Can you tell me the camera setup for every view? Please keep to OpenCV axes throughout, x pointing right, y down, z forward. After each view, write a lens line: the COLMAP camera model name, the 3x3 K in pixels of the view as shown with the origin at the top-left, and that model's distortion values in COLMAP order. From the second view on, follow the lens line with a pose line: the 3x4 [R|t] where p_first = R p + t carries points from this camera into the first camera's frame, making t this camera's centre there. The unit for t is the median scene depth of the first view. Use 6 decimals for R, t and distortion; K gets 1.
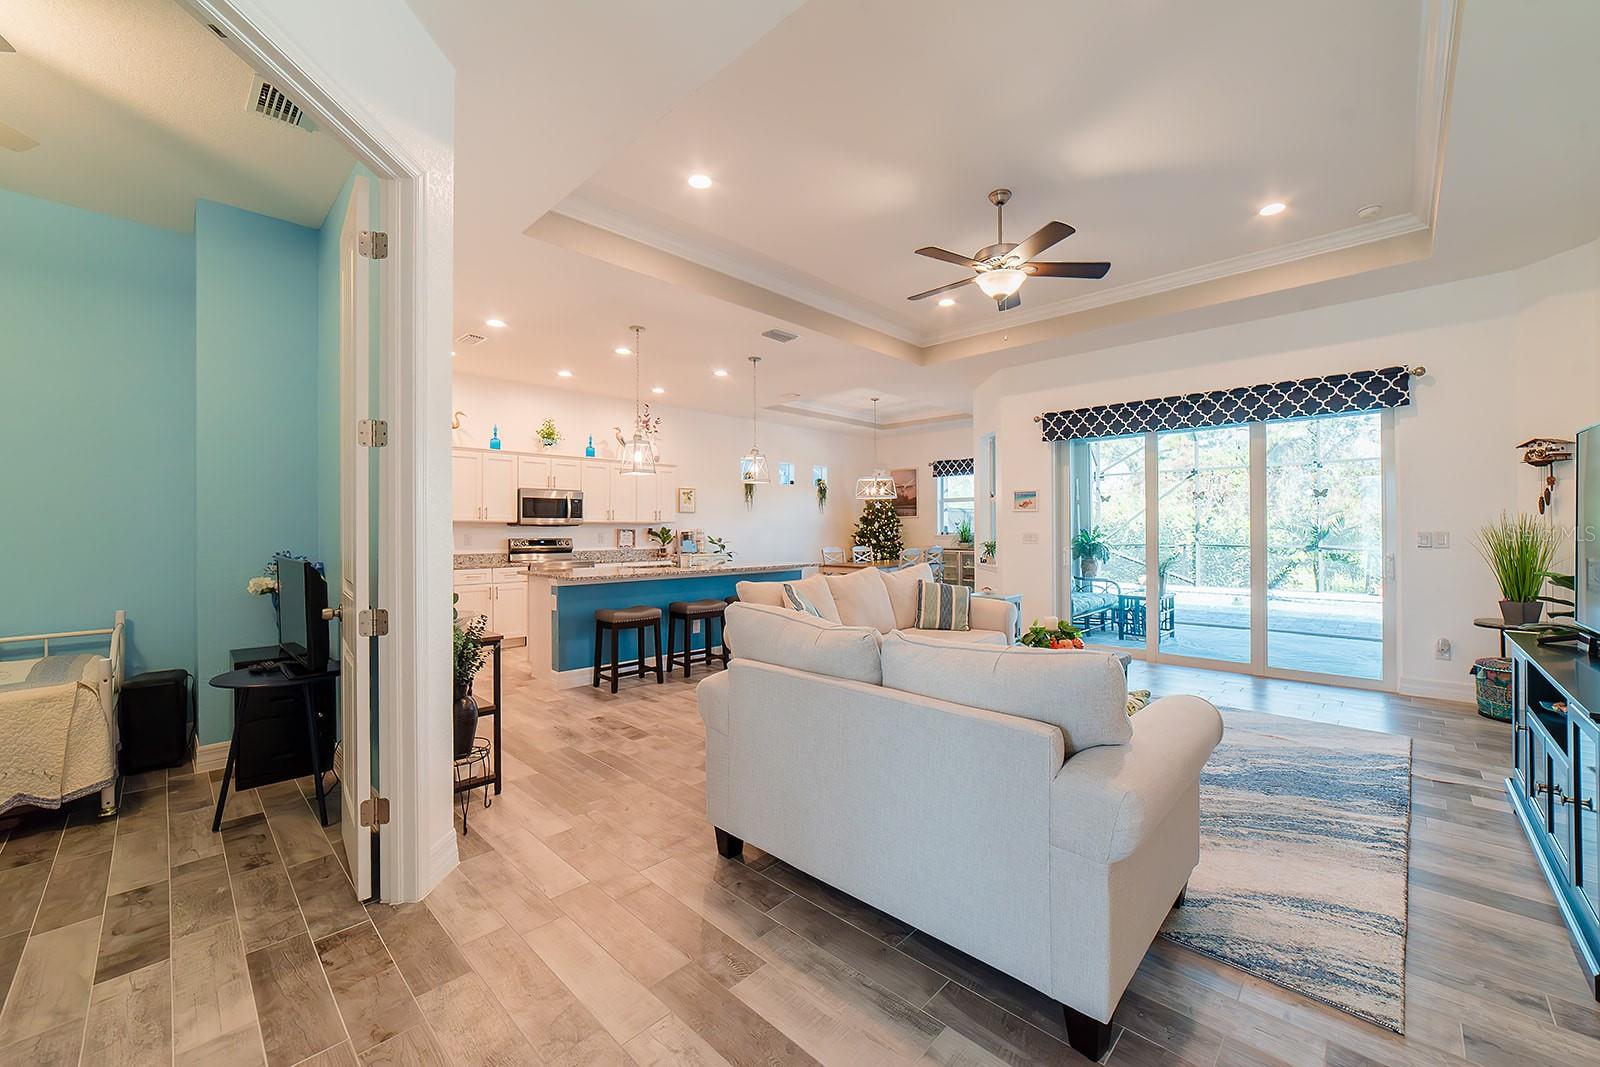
lens RADIAL K [[625.9, 0, 798.1], [0, 625.9, 529.4], [0, 0, 1]] dist [-0.018789, 0.006405]
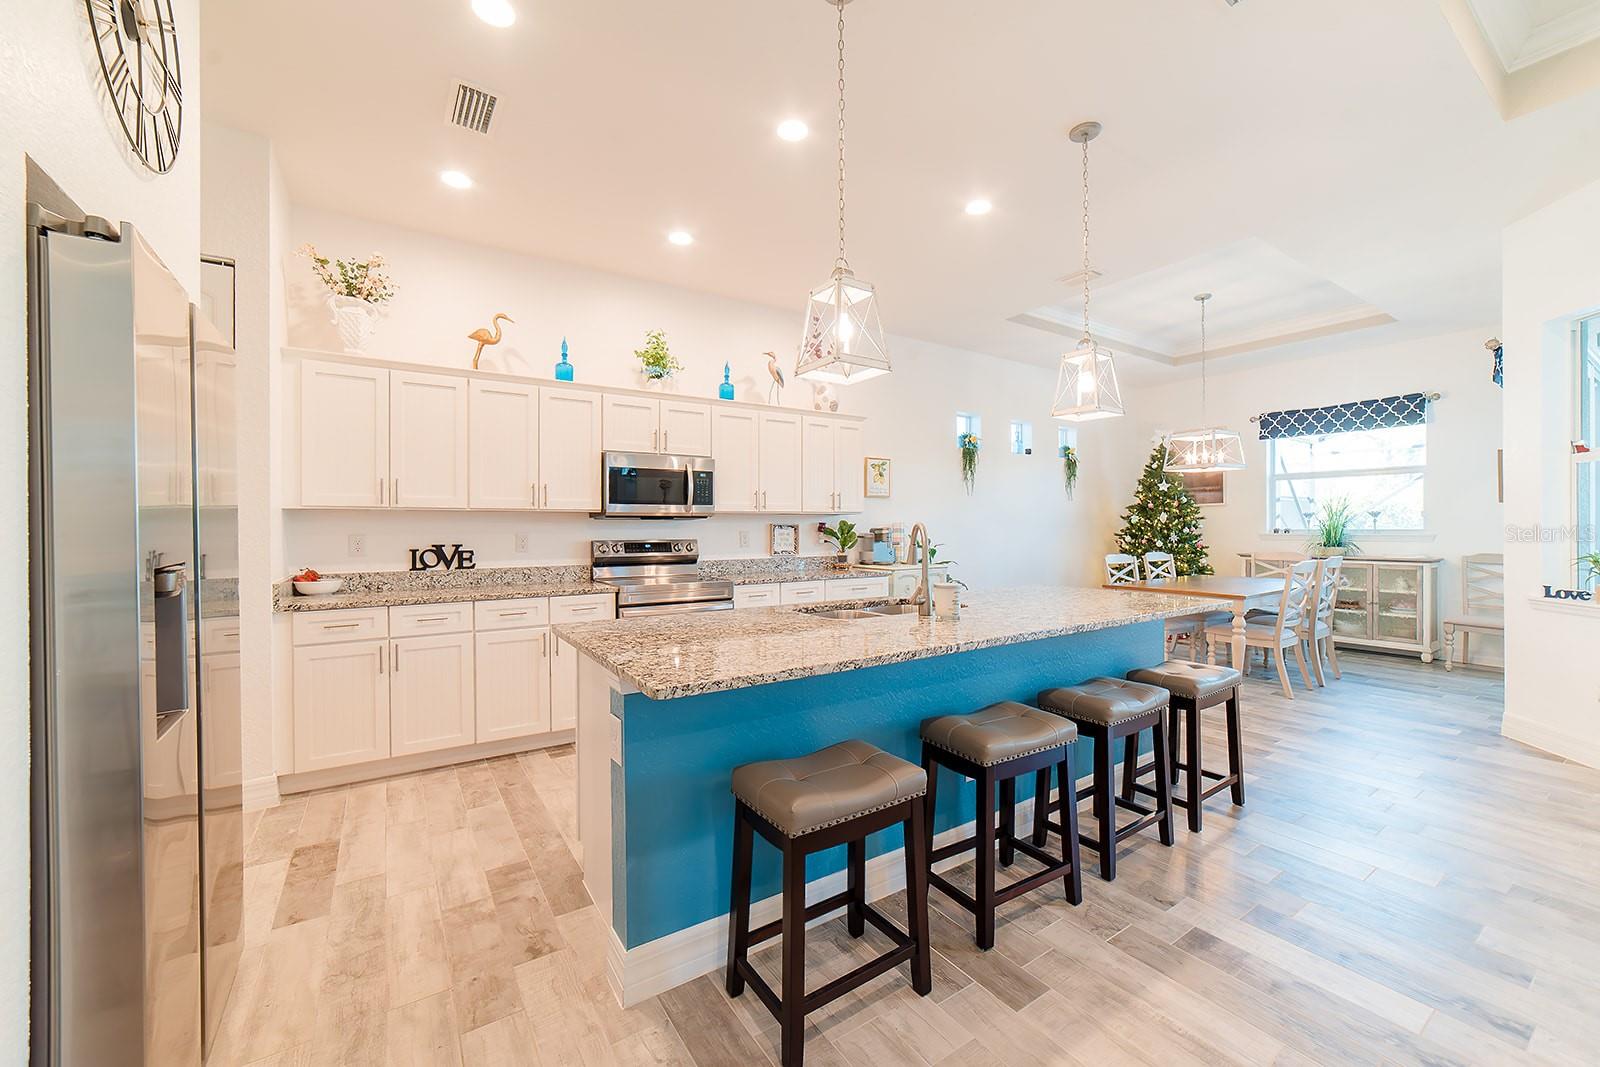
lens RADIAL K [[625.9, 0, 797.4], [0, 625.9, 527.2], [0, 0, 1]] dist [-0.018789, 0.006405]
pose [[0.976316, 0.000007, -0.216349, -0.223841], [0.000638, 0.999996, 0.002912, 0.001441], [0.216348, -0.002982, 0.976312, 0.700134]]
